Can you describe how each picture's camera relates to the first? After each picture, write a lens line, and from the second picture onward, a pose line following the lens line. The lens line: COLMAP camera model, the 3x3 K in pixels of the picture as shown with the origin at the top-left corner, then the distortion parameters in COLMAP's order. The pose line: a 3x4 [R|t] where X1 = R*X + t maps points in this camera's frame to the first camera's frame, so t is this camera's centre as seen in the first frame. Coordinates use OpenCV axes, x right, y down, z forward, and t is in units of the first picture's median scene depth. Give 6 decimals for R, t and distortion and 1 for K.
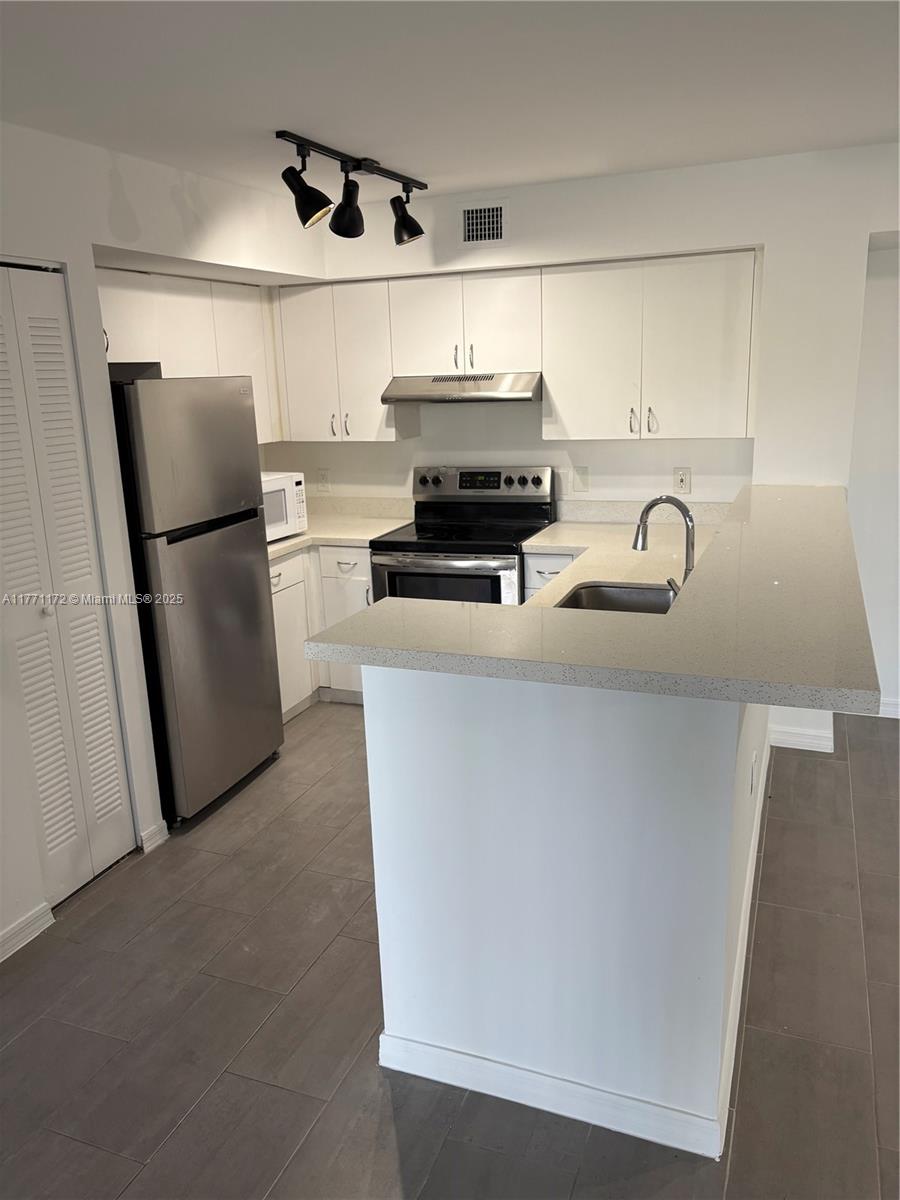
lens RADIAL K [[918.5, 0, 444.4], [0, 918.5, 608.9], [0, 0, 1]] dist [0.045008, -0.008307]
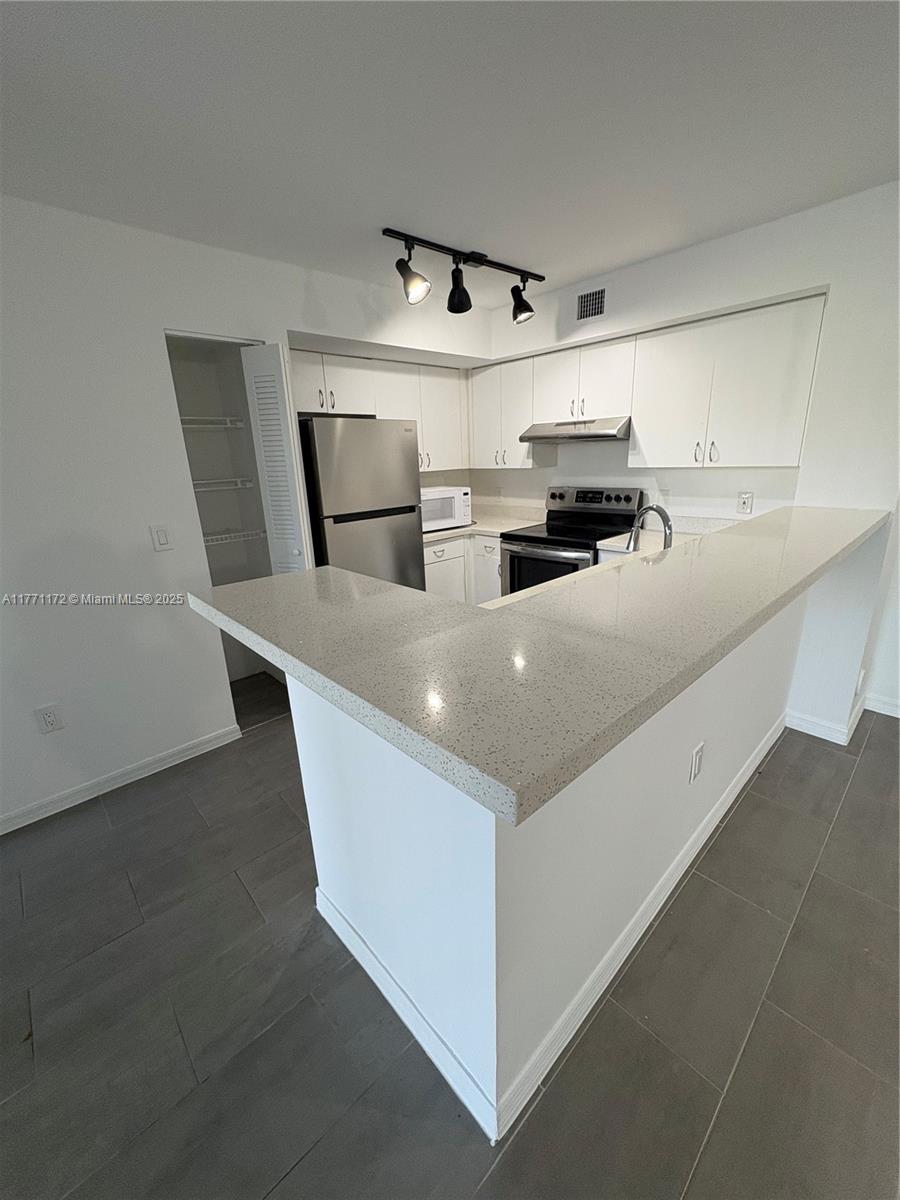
lens RADIAL K [[477.6, 0, 450.0], [0, 477.6, 600.0], [0, 0, 1]] dist [0.001653, 0.000359]
pose [[0.903846, 0.127221, -0.408507, 0.184425], [-0.103205, 0.991405, 0.080405, -0.019631], [0.415225, -0.030513, 0.909207, 0.247225]]
